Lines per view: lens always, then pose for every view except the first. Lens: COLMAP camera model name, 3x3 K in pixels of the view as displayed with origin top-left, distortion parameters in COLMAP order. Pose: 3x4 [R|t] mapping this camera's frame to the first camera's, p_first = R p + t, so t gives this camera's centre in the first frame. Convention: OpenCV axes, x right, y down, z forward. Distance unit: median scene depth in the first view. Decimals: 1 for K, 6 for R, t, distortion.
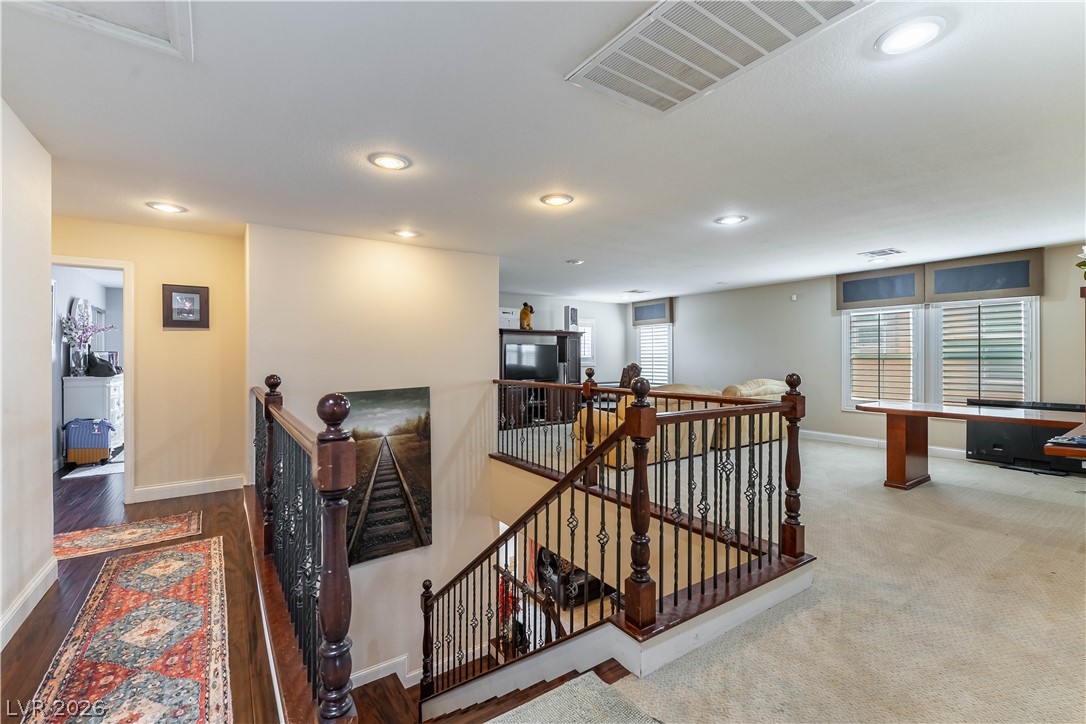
lens RADIAL K [[474.7, 0, 540.3], [0, 474.7, 359.8], [0, 0, 1]] dist [-0.000263, -0.000950]
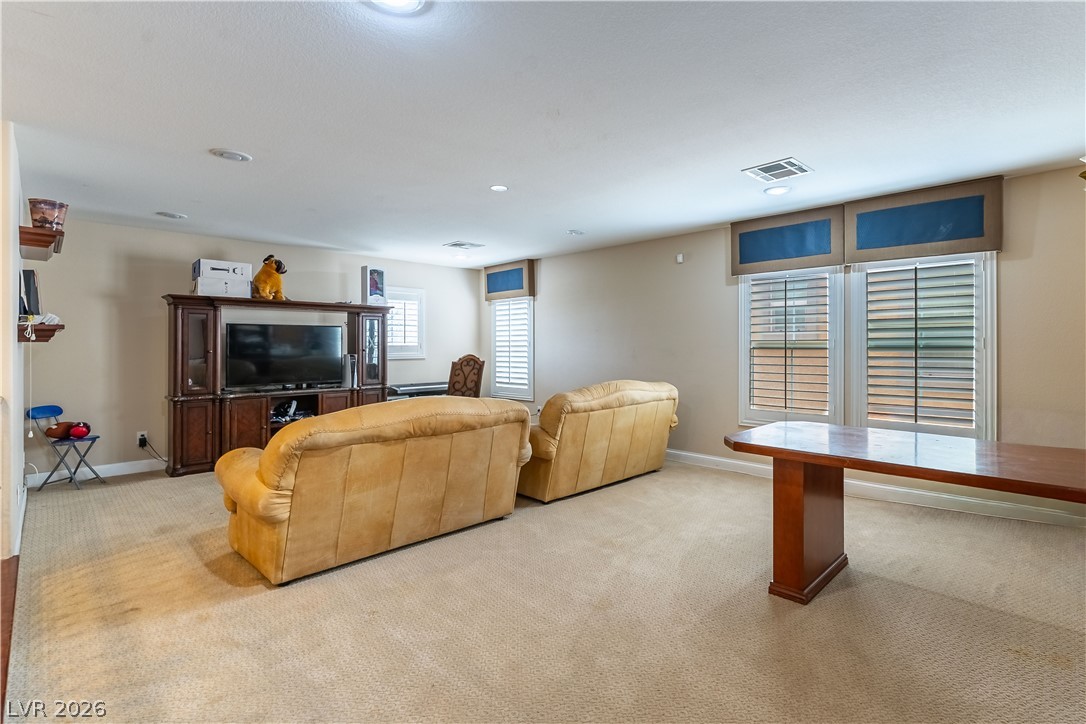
lens RADIAL K [[521.4, 0, 595.8], [0, 521.4, 346.4], [0, 0, 1]] dist [-0.005902, -0.000296]
pose [[0.976574, -0.000335, 0.215184, 0.296947], [0.000899, 0.999996, -0.002519, -0.003321], [-0.215182, 0.002654, 0.976570, 0.344418]]
